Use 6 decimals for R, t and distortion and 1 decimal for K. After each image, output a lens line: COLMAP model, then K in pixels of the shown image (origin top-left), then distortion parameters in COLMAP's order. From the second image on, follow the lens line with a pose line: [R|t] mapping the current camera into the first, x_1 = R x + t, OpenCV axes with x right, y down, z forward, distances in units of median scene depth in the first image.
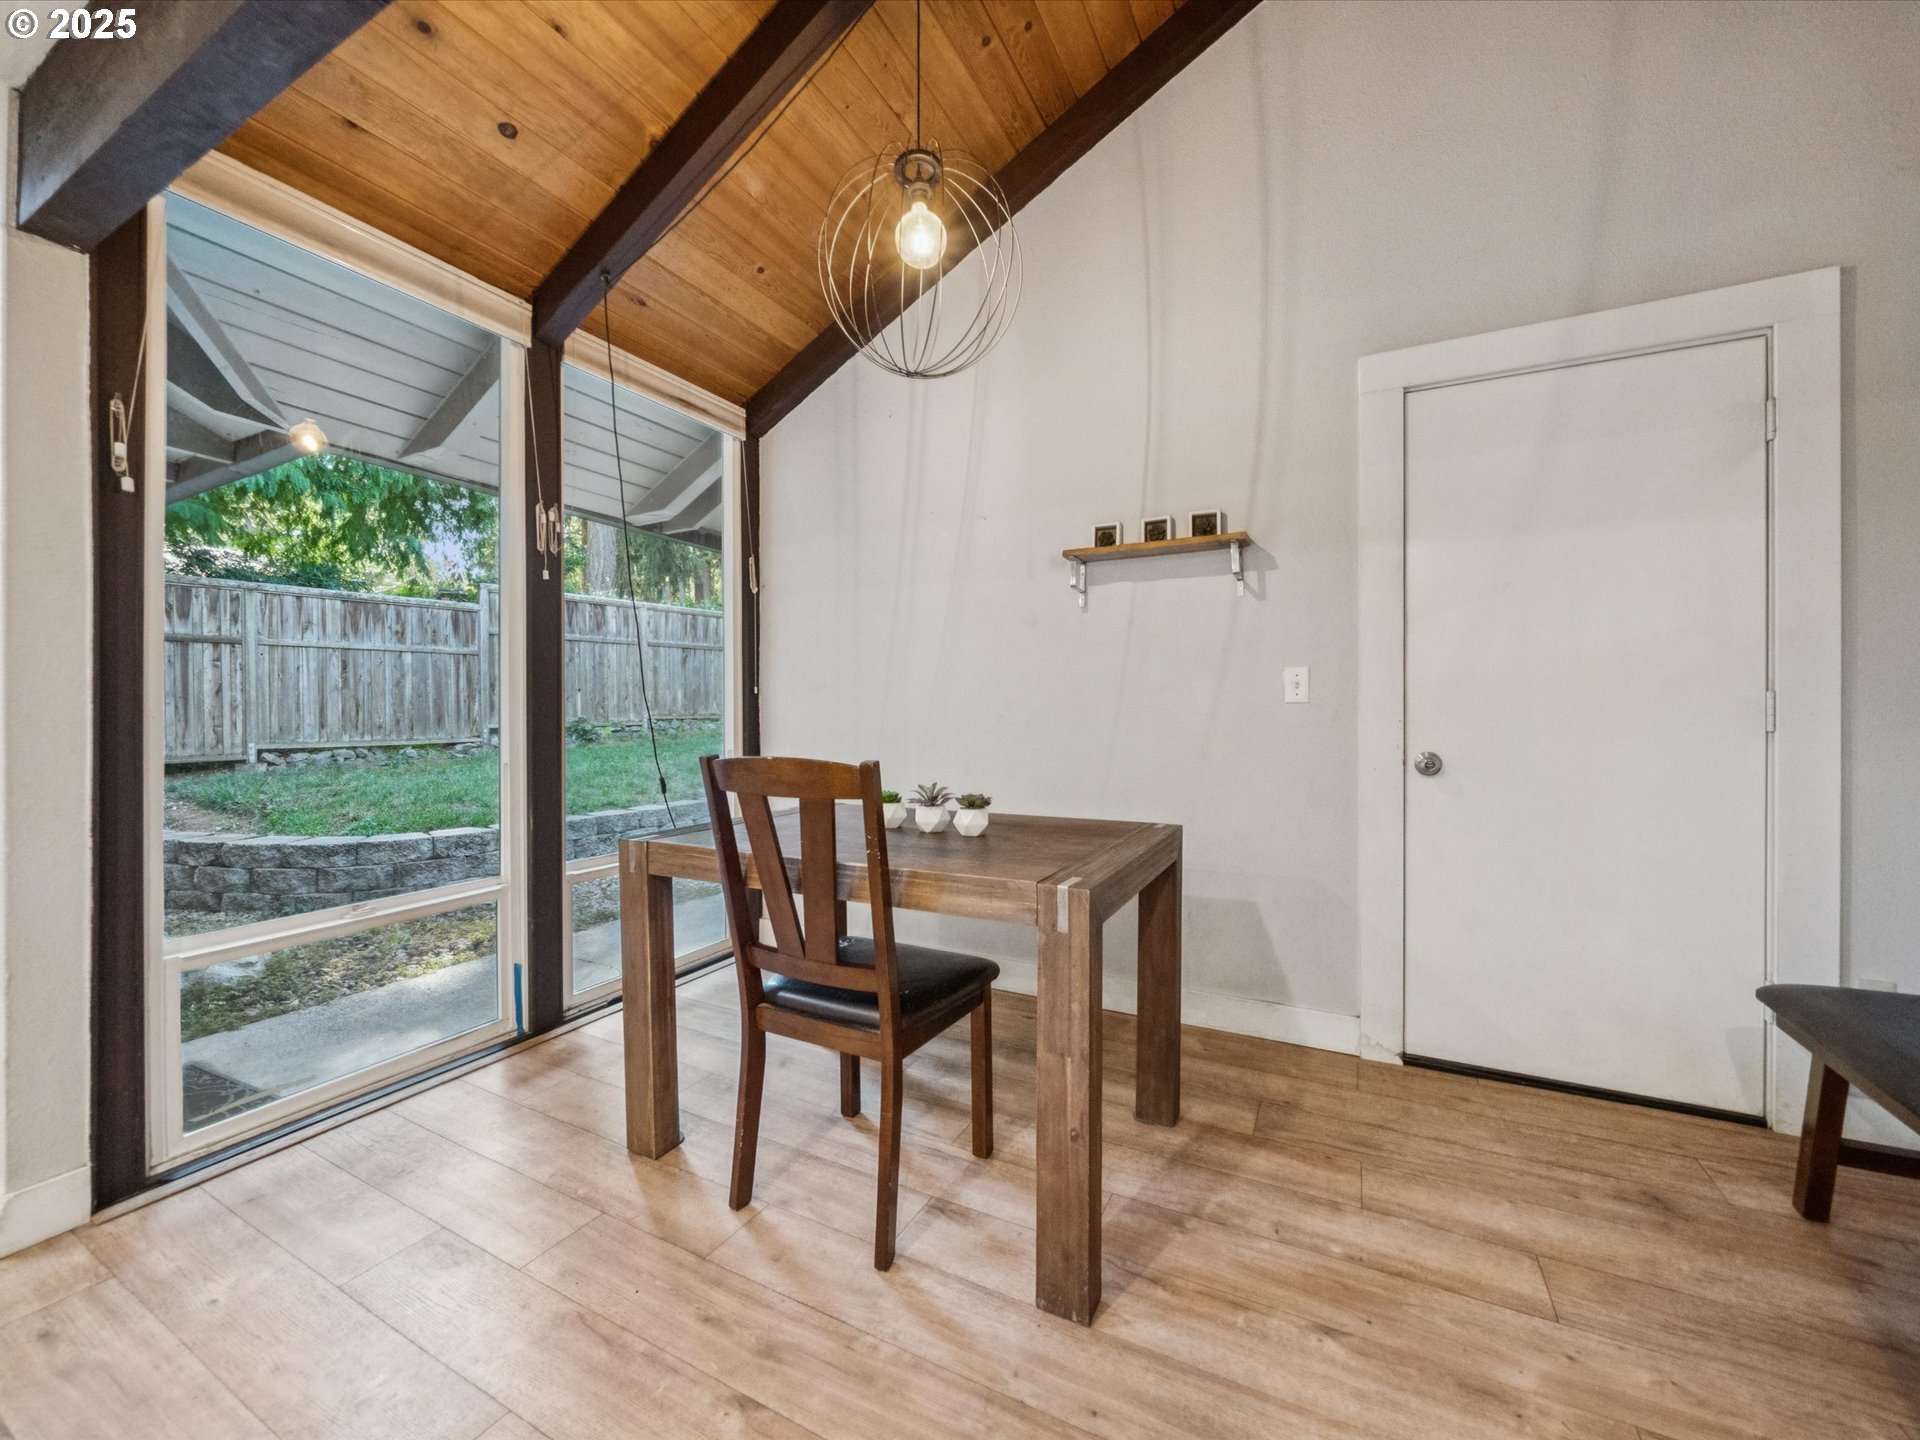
lens RADIAL K [[762.5, 0, 956.9], [0, 762.5, 709.5], [0, 0, 1]] dist [-0.002173, -0.000185]
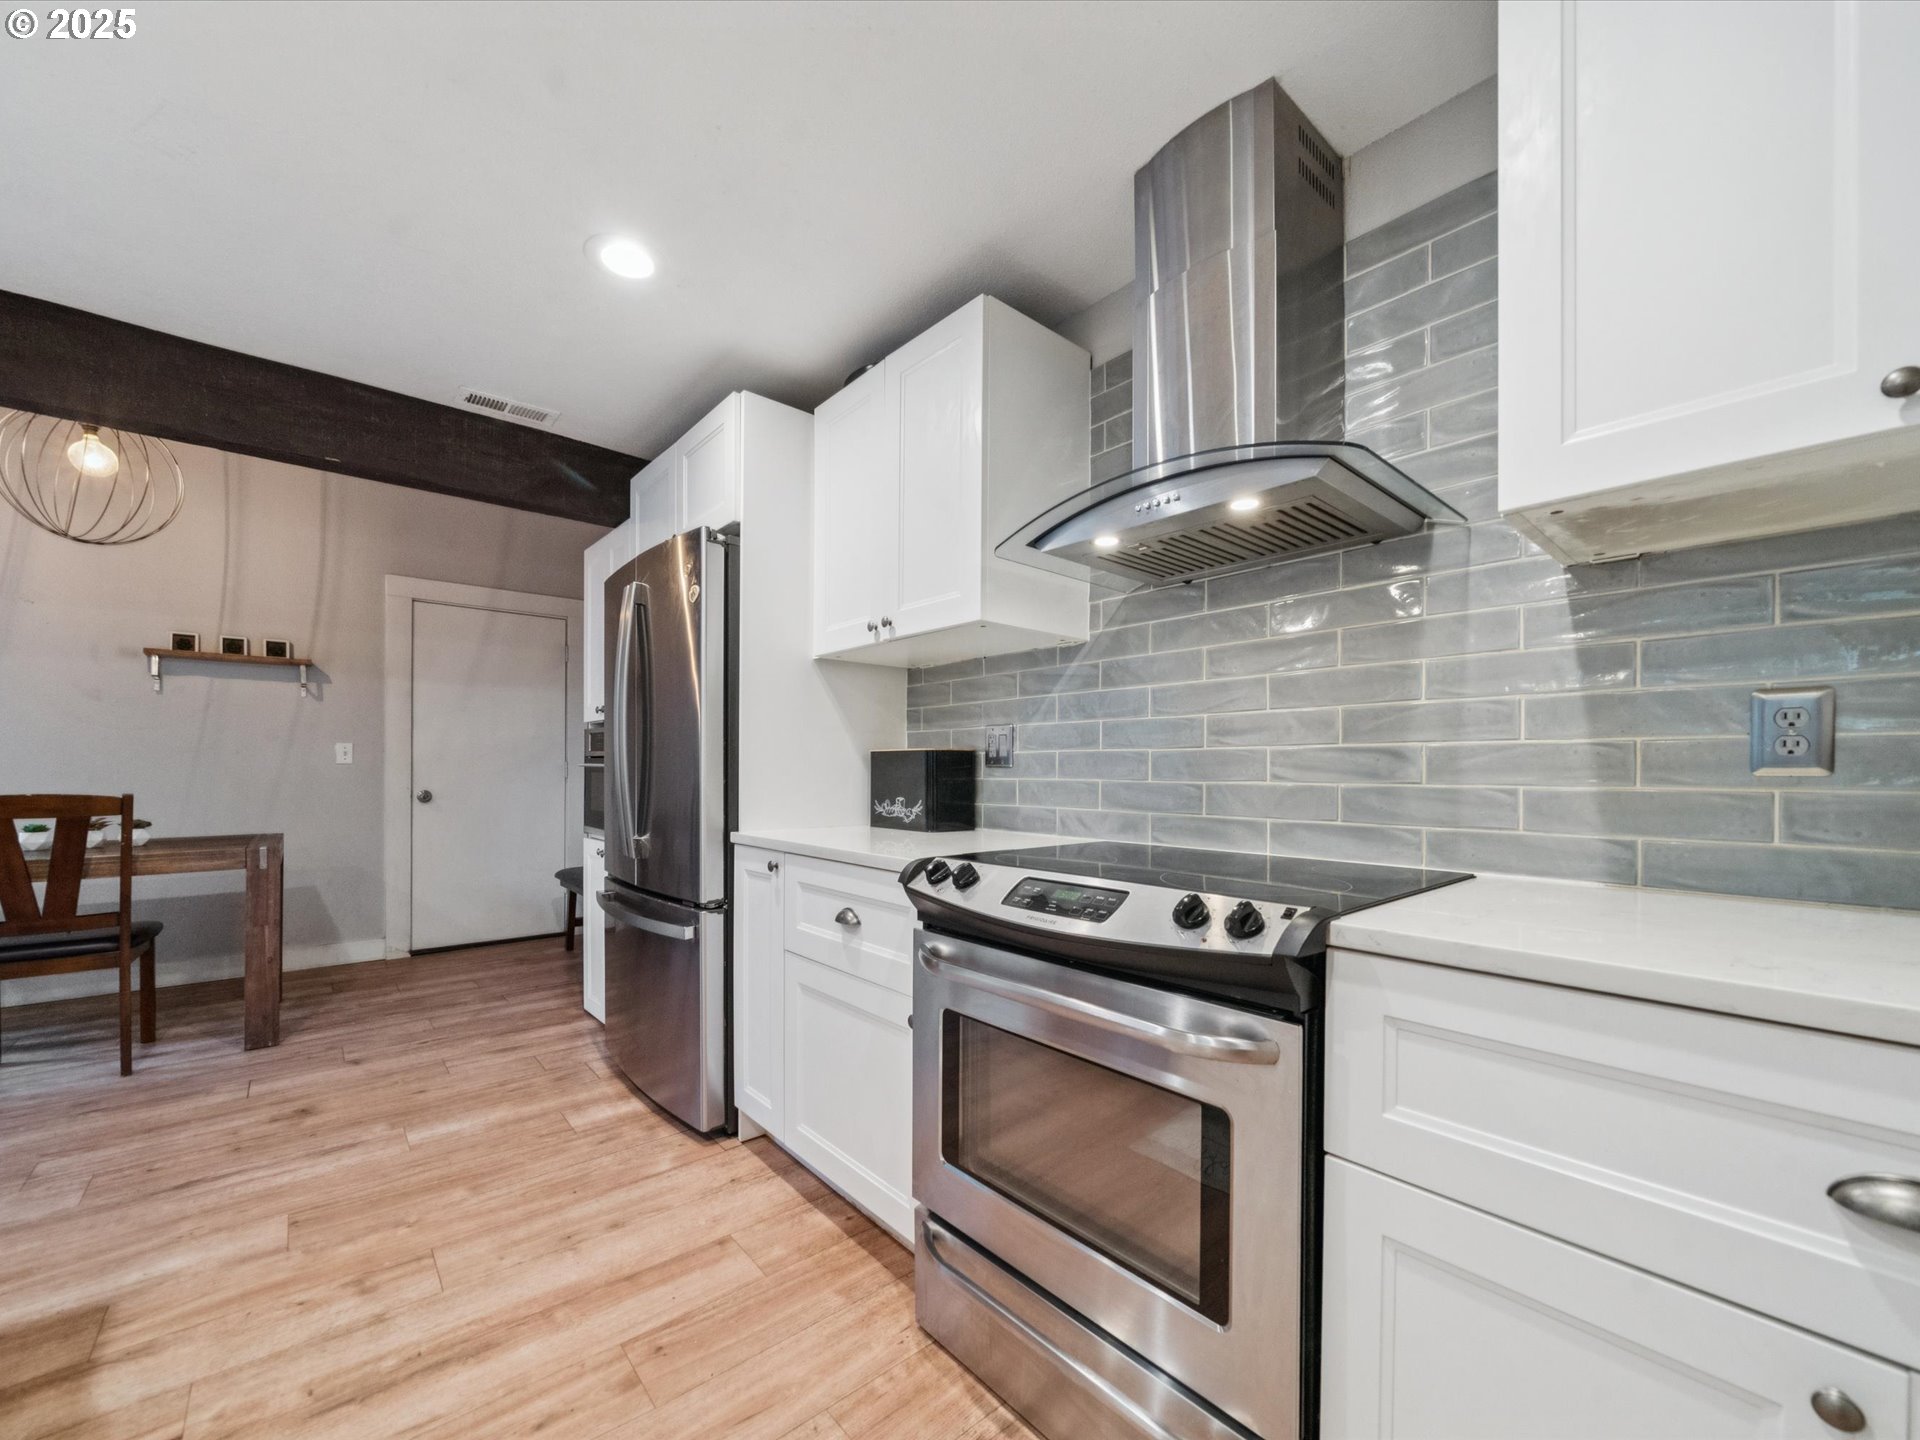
lens RADIAL K [[762.6, 0, 964.7], [0, 762.6, 775.2], [0, 0, 1]] dist [-0.003892, -0.000220]
pose [[0.362134, -0.002373, 0.932123, -0.673942], [-0.004547, 0.999980, 0.004312, 0.002857], [-0.932115, -0.005800, 0.362116, -0.961849]]
